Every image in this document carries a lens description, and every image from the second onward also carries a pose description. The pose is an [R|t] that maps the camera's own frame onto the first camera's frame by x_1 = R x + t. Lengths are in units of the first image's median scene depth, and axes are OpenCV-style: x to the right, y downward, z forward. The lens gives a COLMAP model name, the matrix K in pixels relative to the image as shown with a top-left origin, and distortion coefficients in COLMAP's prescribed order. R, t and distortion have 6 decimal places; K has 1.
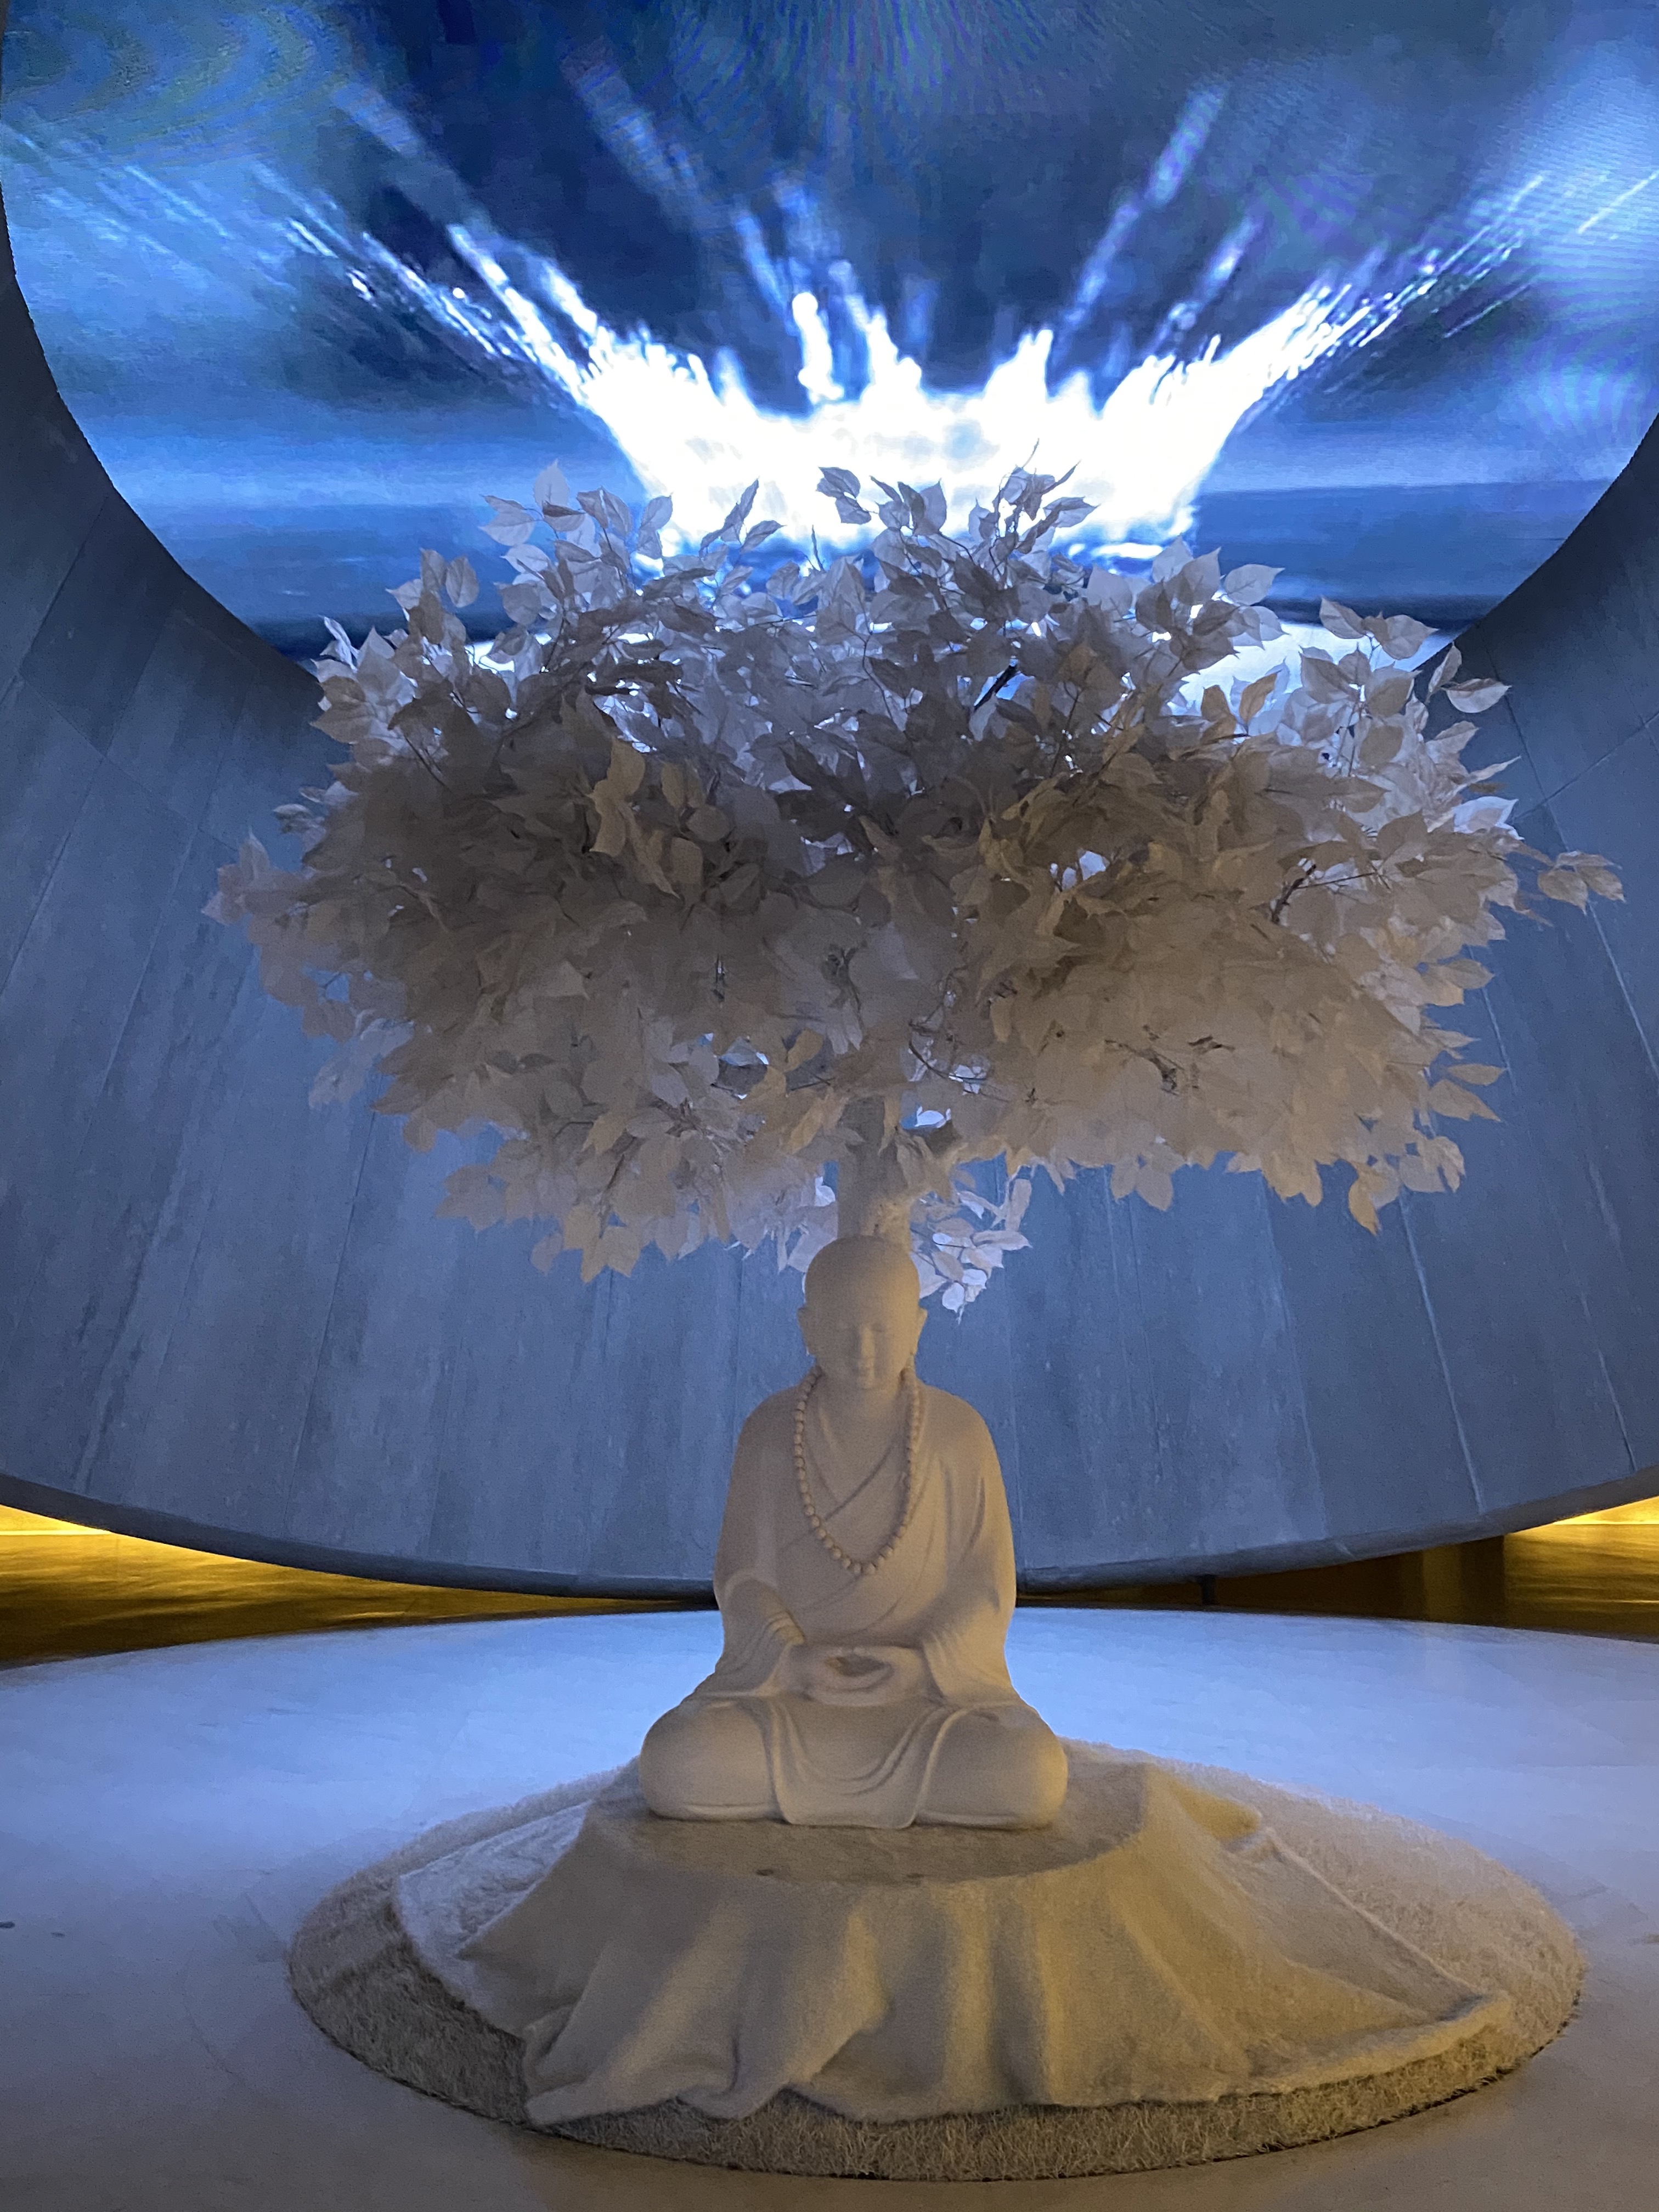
lens RADIAL K [[2215.1, 0, 829.5], [0, 2215.1, 1106.0], [0, 0, 1]] dist [0.118907, -0.124007]
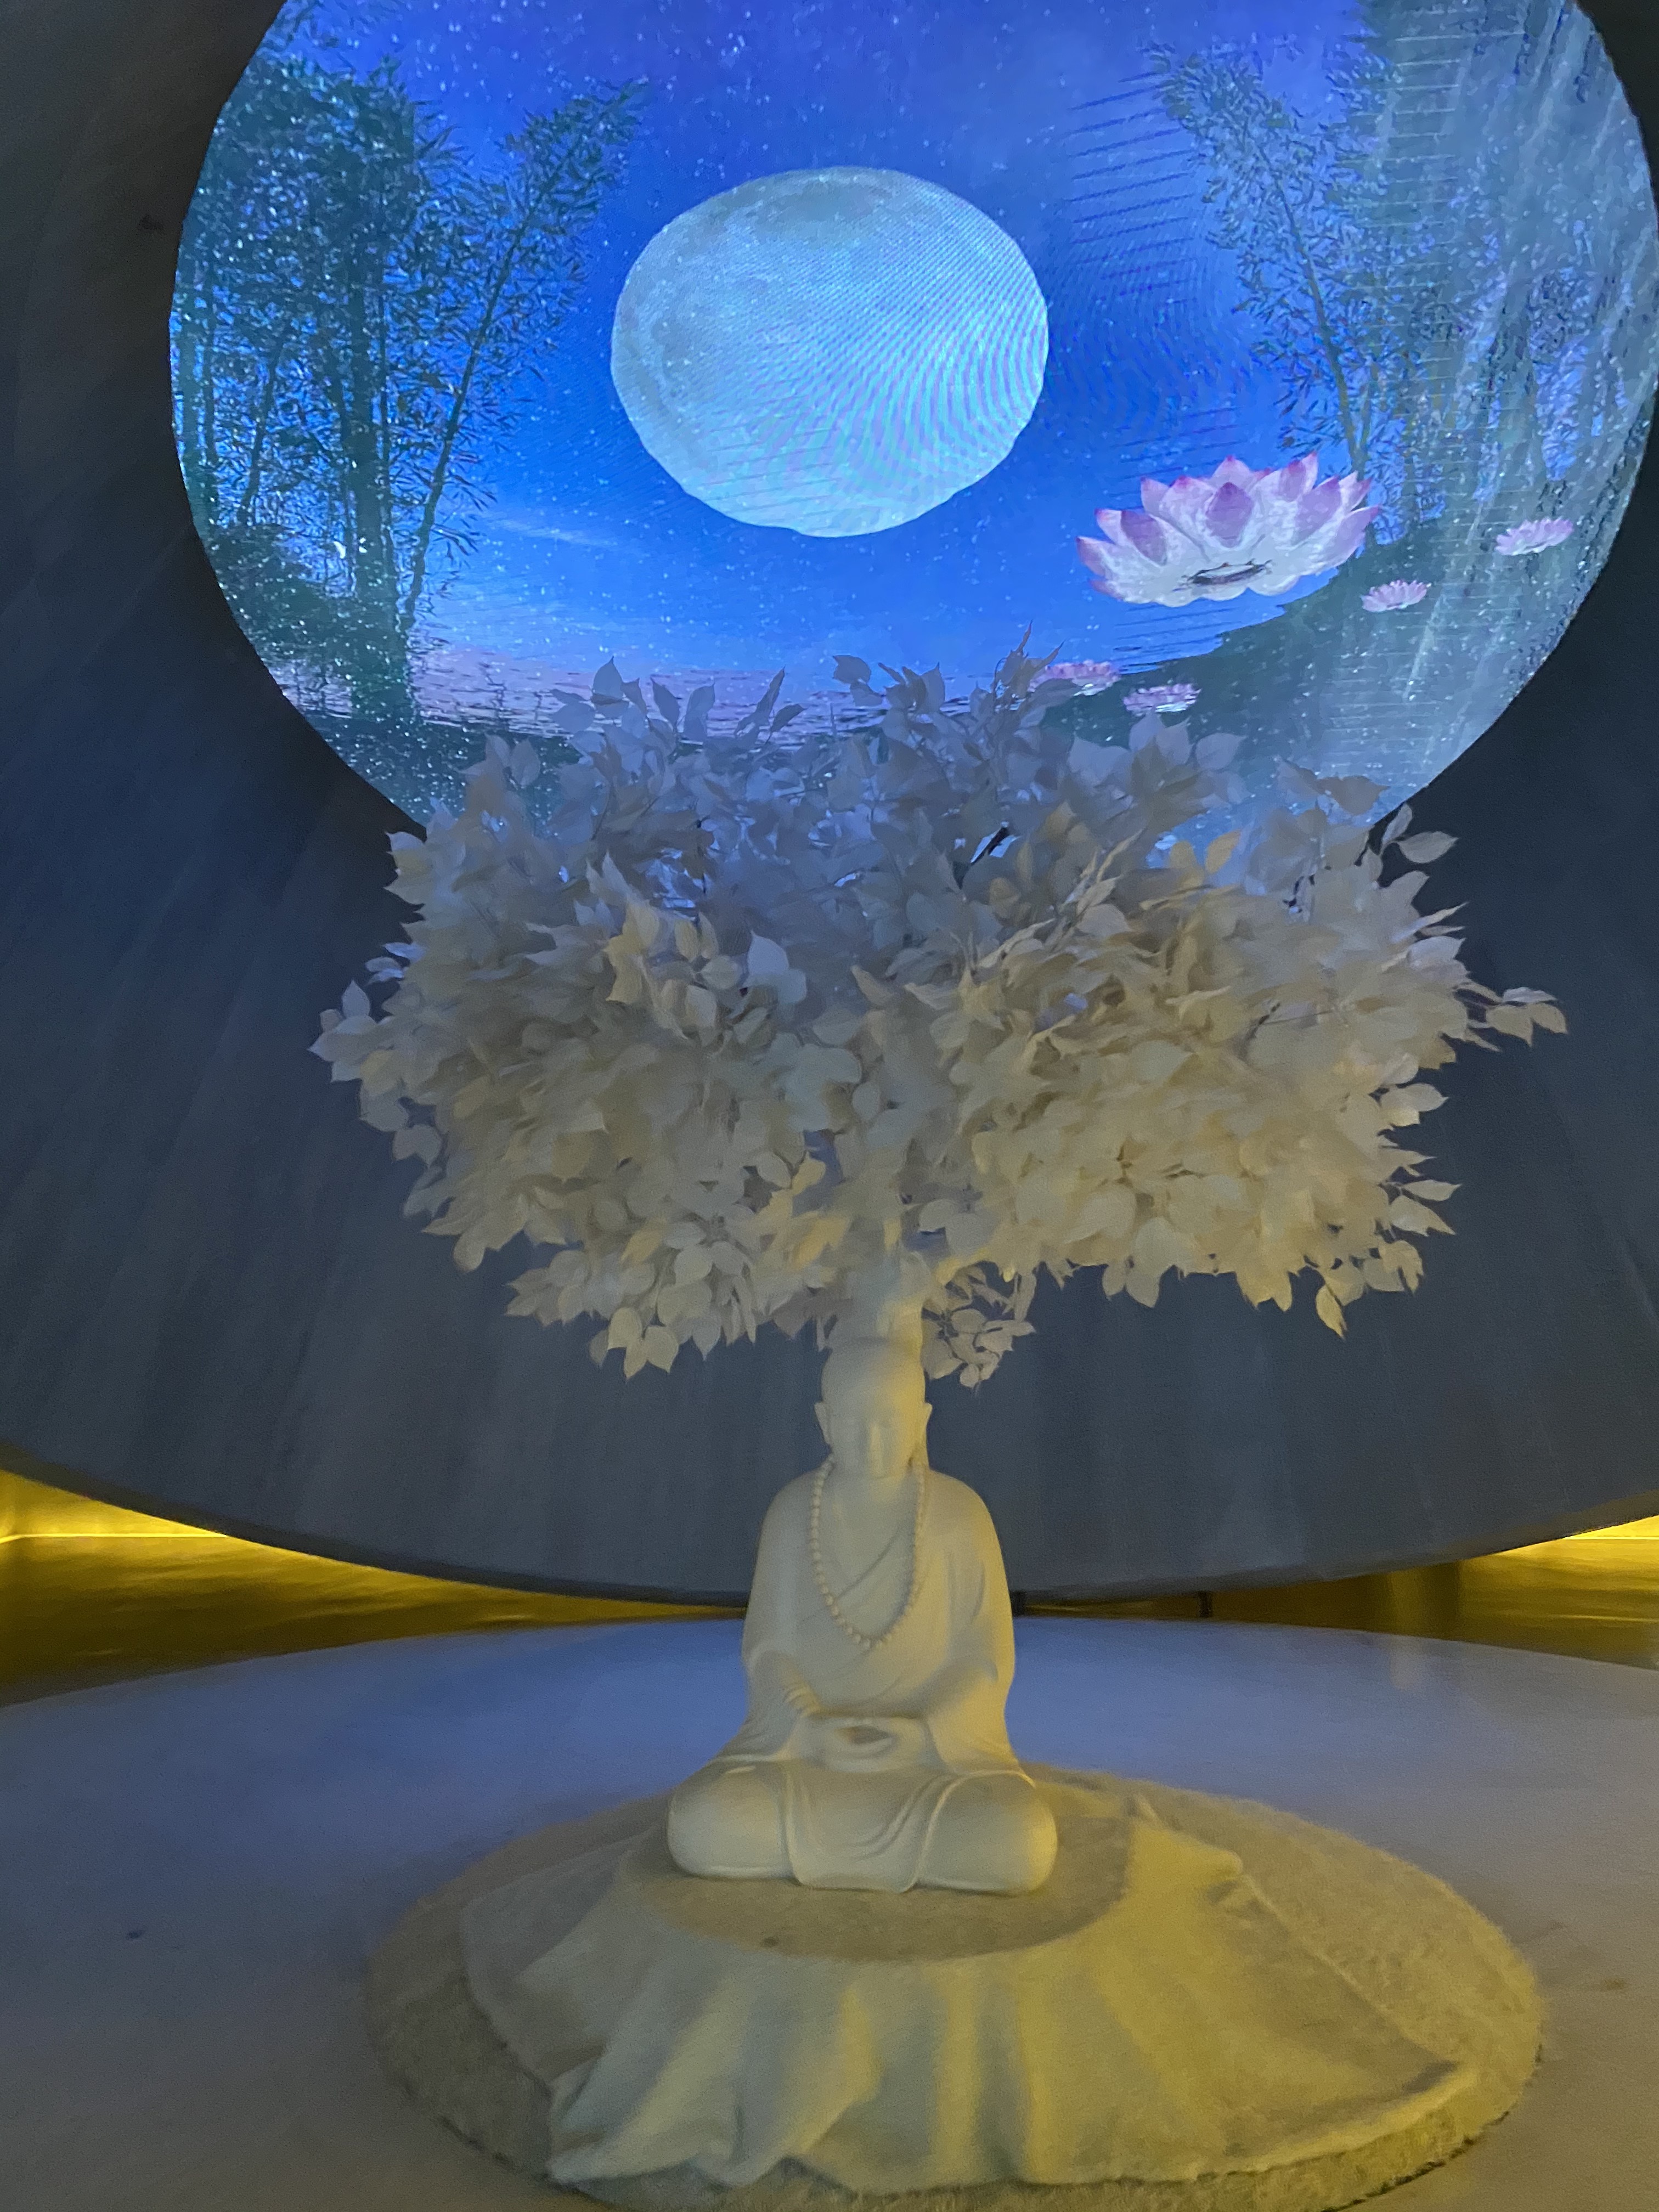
lens RADIAL K [[1737.6, 0, 807.0], [0, 1737.6, 1120.0], [0, 0, 1]] dist [0.037033, -0.006592]
pose [[0.998017, -0.006969, -0.062562, 0.038596], [0.005026, 0.999502, -0.031158, -0.024344], [0.062748, 0.030782, 0.997555, 0.129331]]
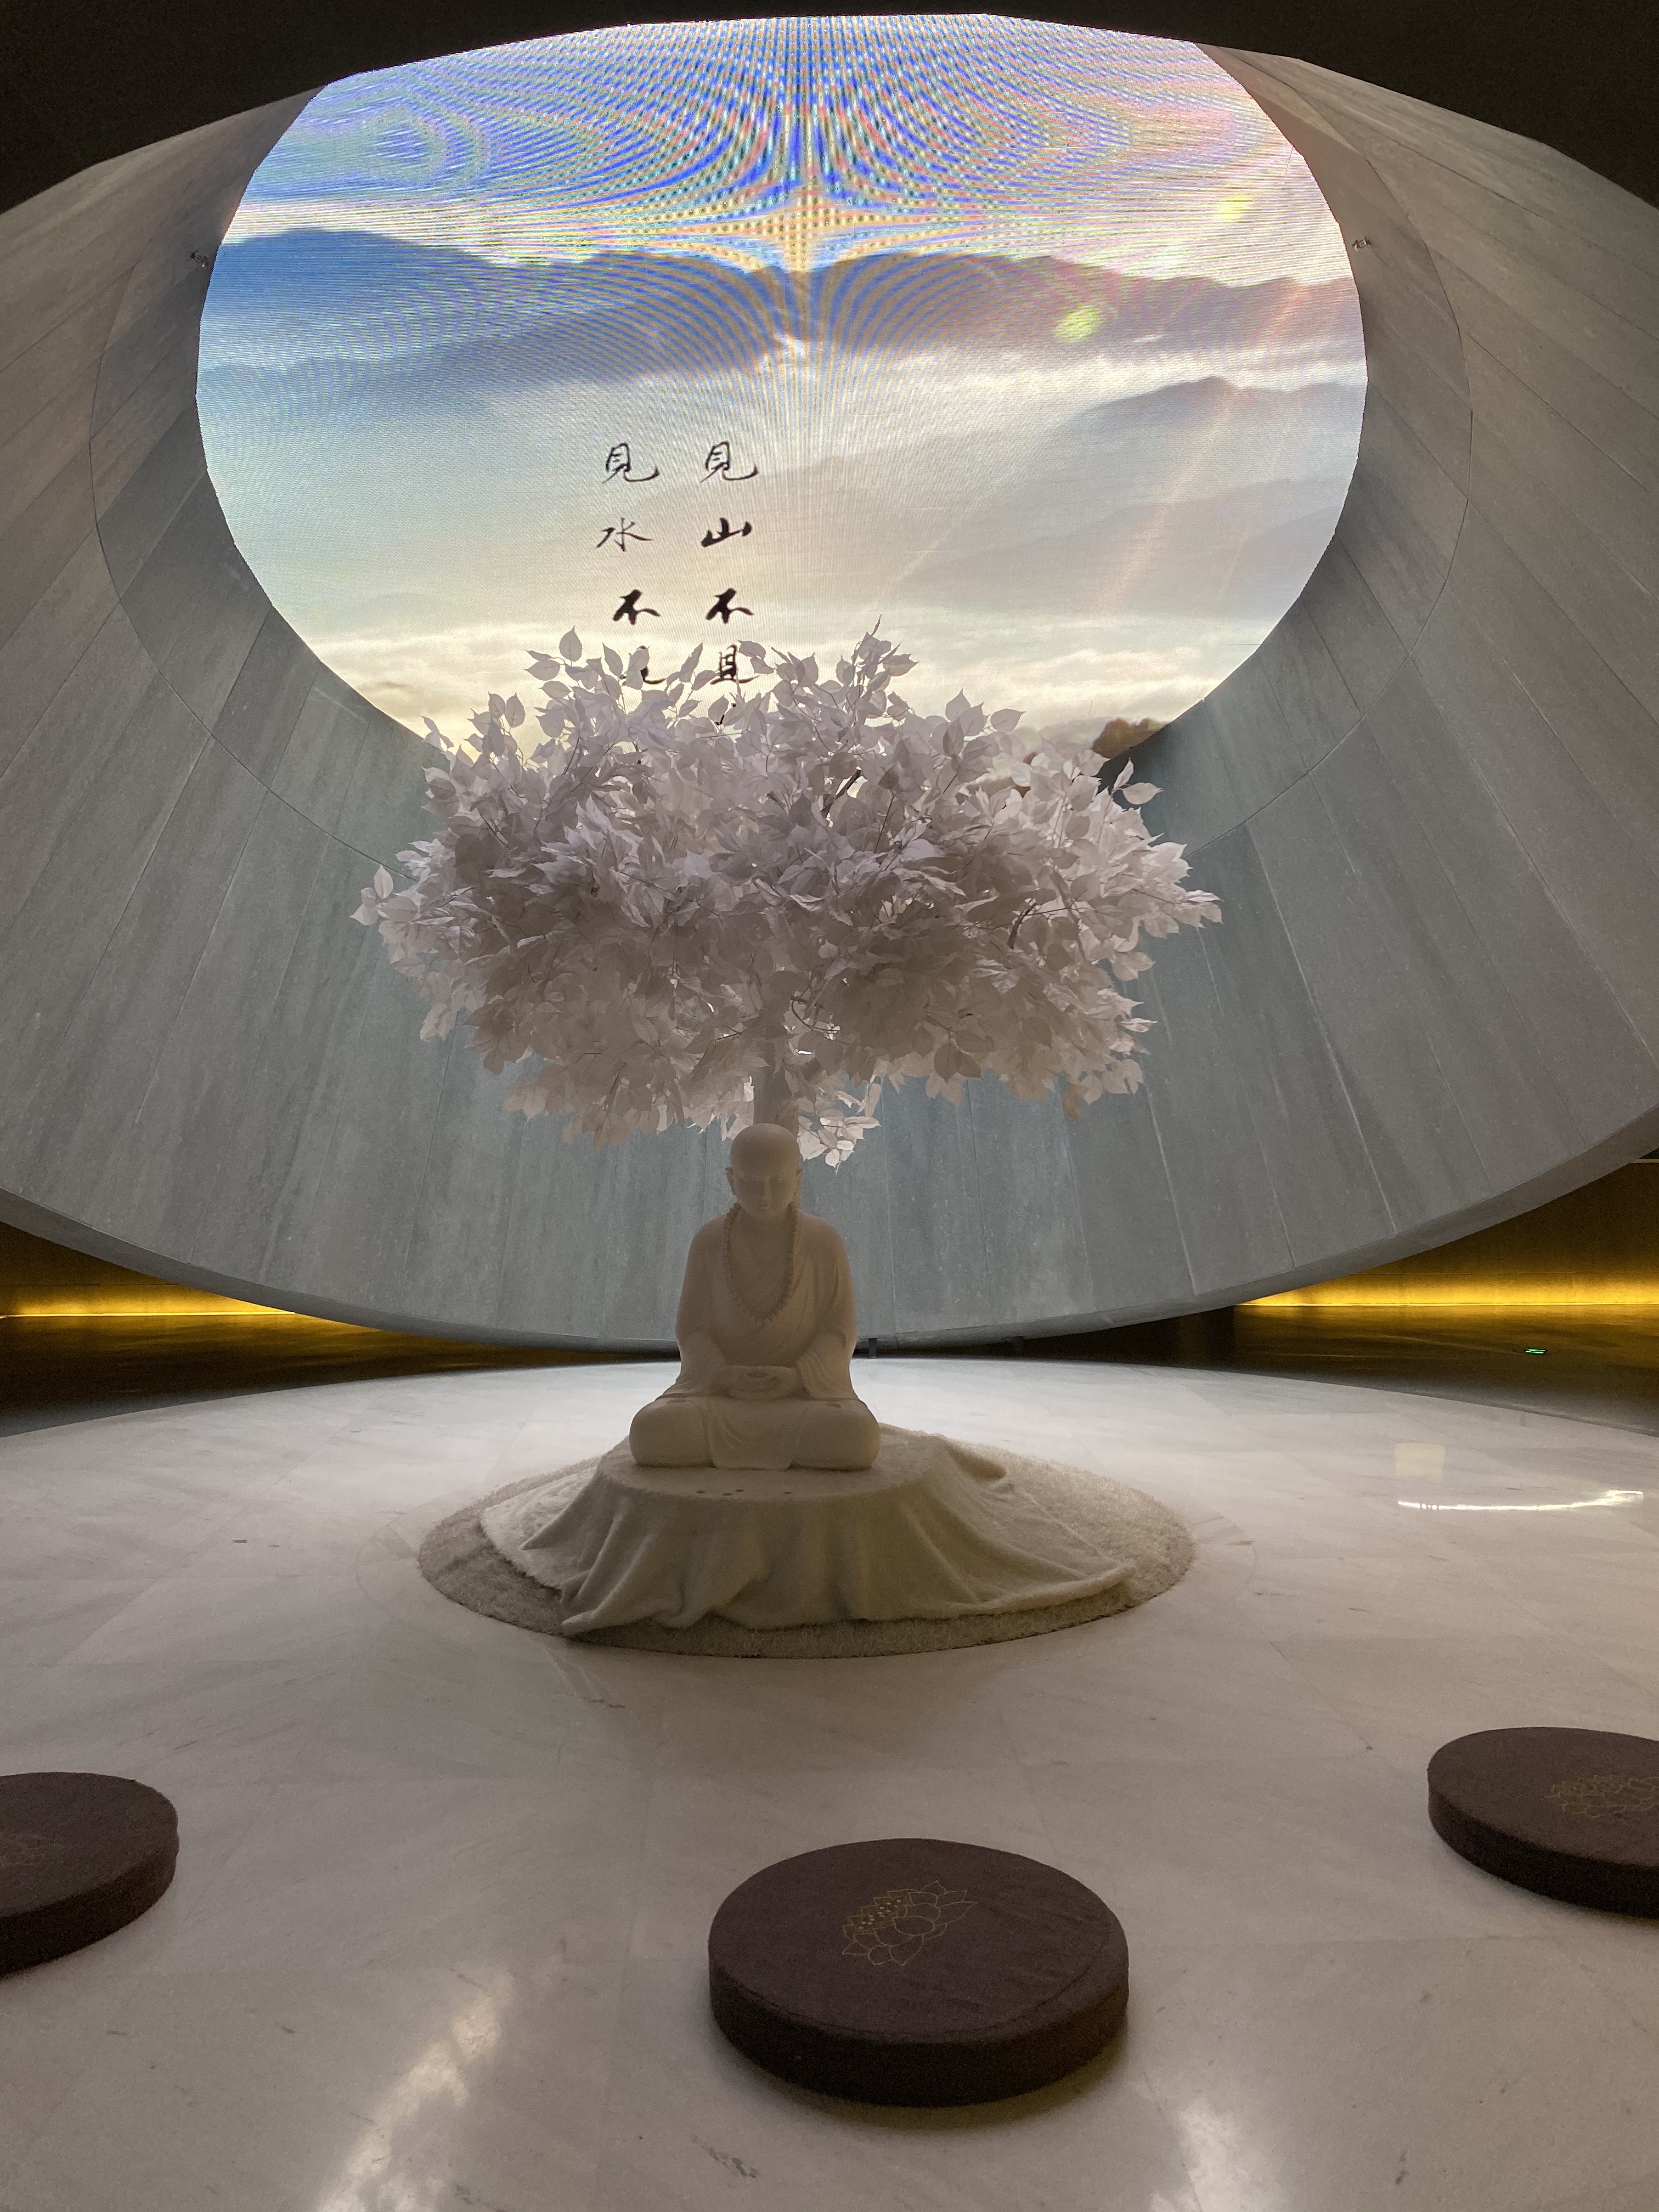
lens RADIAL K [[1674.5, 0, 829.5], [0, 1674.5, 1106.0], [0, 0, 1]] dist [0.098683, -0.001171]
pose [[0.999730, 0.001008, 0.023199, 0.034691], [-0.002475, 0.997993, 0.063281, -0.033942], [-0.023089, -0.063321, 0.997726, -0.240468]]
